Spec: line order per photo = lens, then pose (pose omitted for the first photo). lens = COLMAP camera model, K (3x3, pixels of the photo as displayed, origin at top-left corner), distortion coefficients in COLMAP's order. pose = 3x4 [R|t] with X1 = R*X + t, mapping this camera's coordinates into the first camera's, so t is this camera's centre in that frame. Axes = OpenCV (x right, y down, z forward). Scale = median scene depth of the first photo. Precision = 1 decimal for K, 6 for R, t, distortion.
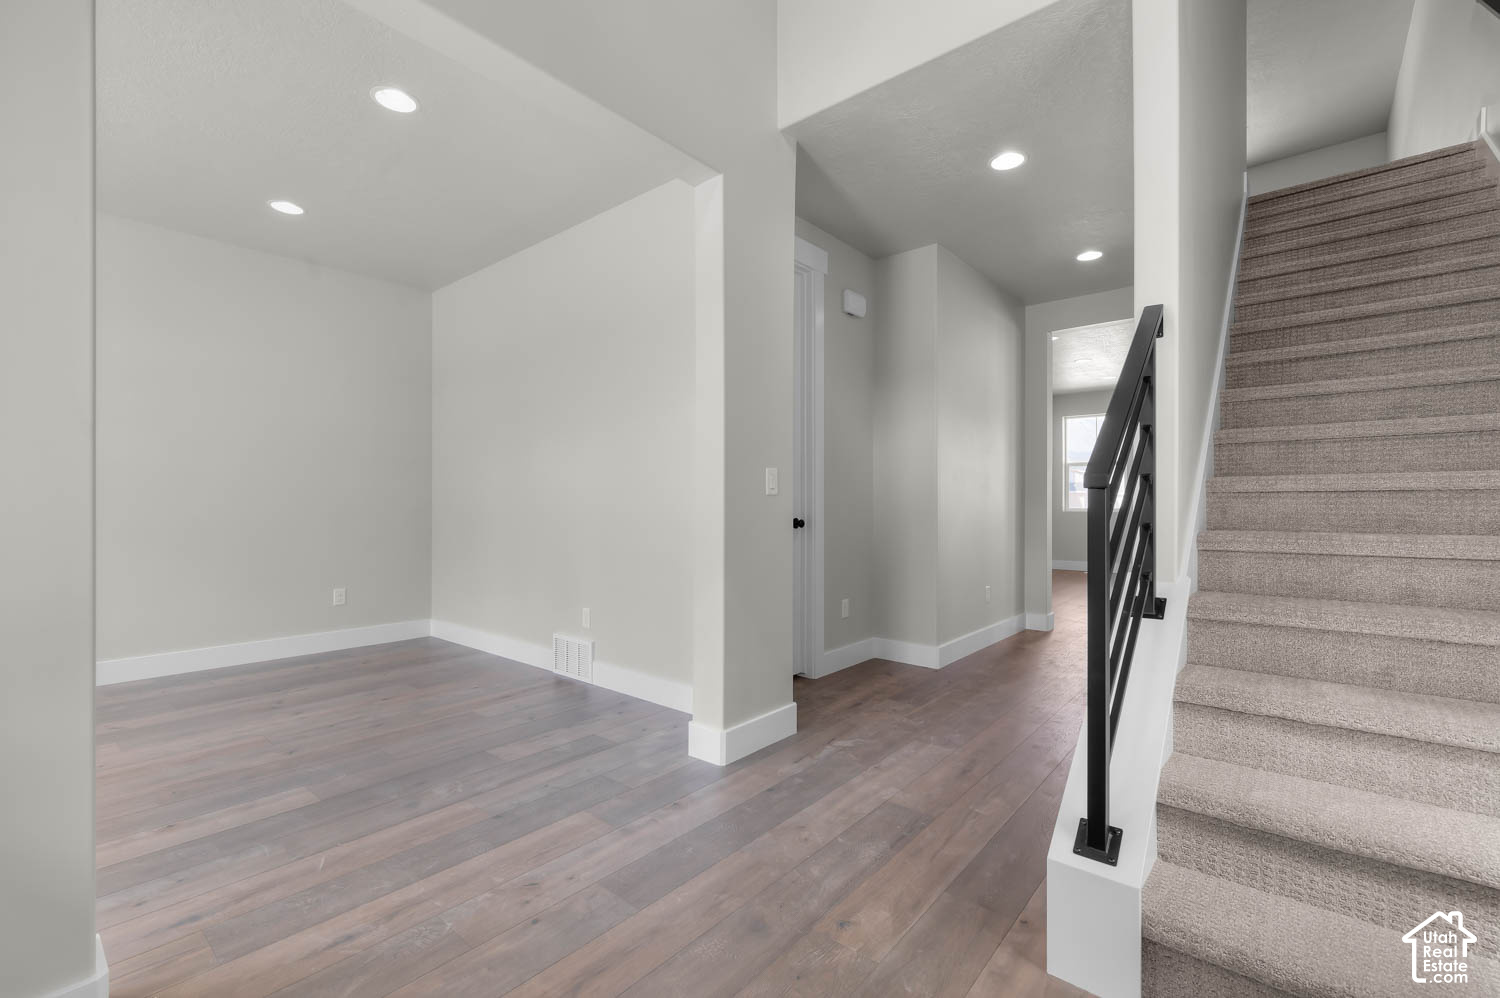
lens RADIAL K [[649.4, 0, 750.0], [0, 649.4, 502.8], [0, 0, 1]] dist [0.013494, 0.000550]
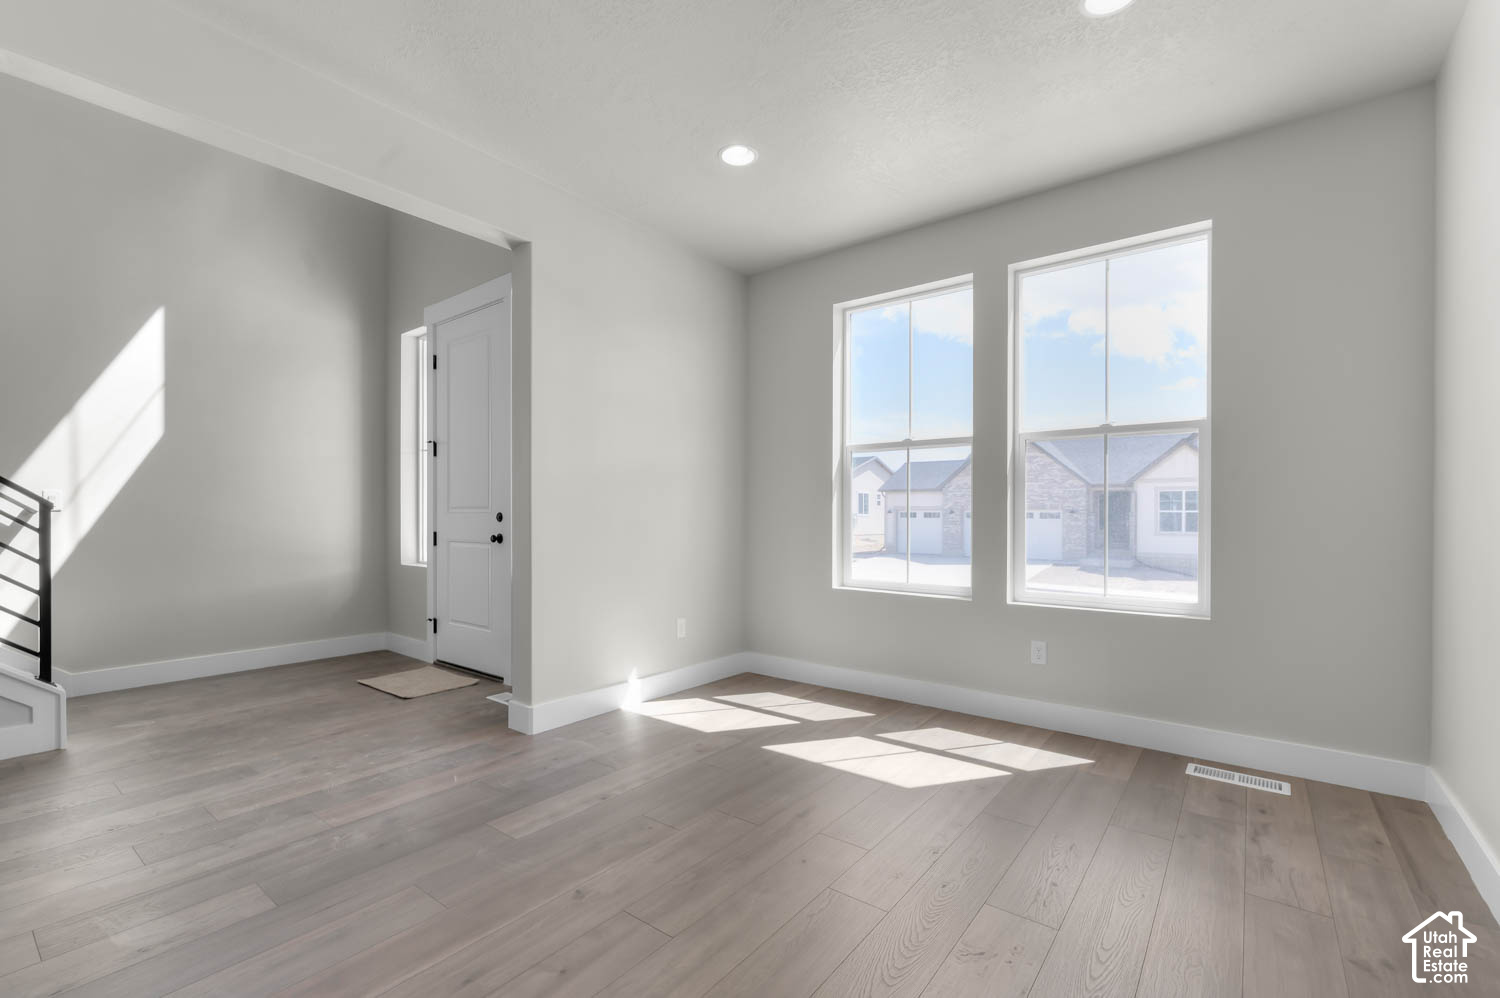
lens RADIAL K [[649.4, 0, 749.7], [0, 649.4, 508.0], [0, 0, 1]] dist [0.013494, 0.000550]
pose [[-0.999137, -0.004579, -0.041278, -1.023626], [-0.004293, 0.999966, -0.007011, -0.009597], [0.041308, -0.006827, -0.999123, 2.027464]]
